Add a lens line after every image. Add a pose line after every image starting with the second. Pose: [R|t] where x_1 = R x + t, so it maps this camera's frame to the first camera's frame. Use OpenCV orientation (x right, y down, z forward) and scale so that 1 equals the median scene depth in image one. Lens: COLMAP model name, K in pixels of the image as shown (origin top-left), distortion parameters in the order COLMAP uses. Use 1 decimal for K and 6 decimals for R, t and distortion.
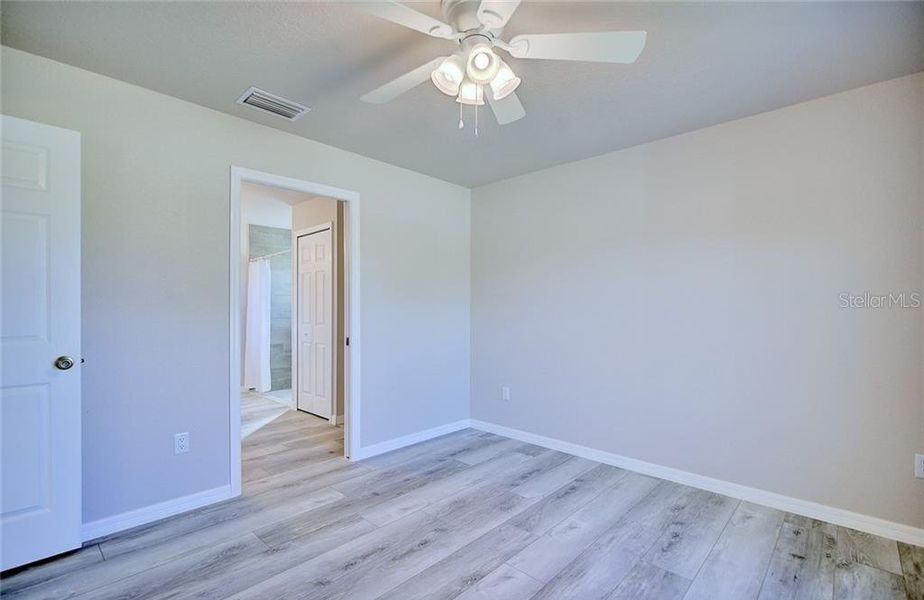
lens RADIAL K [[424.2, 0, 460.6], [0, 424.2, 309.9], [0, 0, 1]] dist [0.001517, 0.000324]
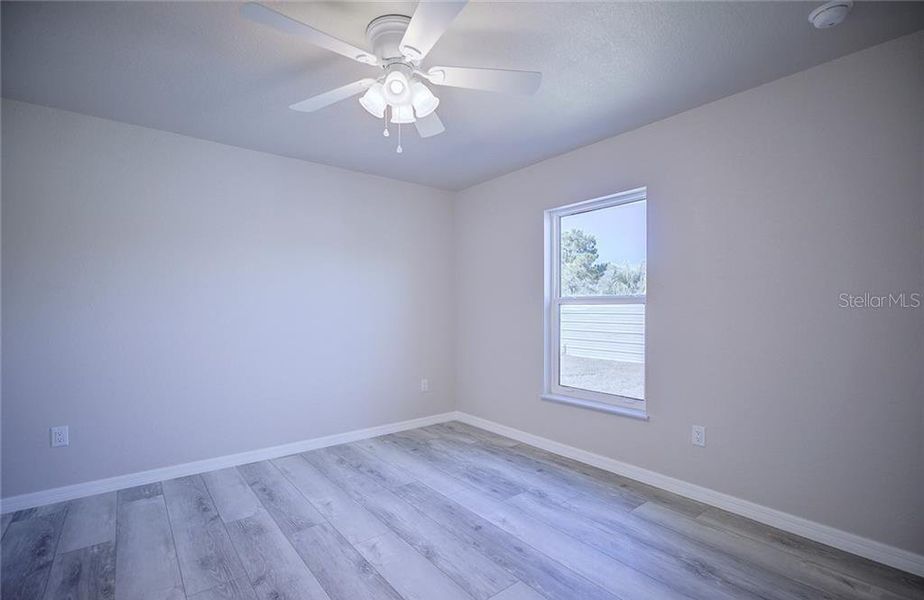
lens RADIAL K [[424.2, 0, 460.6], [0, 424.2, 309.9], [0, 0, 1]] dist [0.001517, 0.000324]
pose [[0.146060, -0.006507, 0.989254, -0.738184], [0.008499, 0.999950, 0.005323, 0.005087], [-0.989239, 0.007631, 0.146108, 0.471727]]
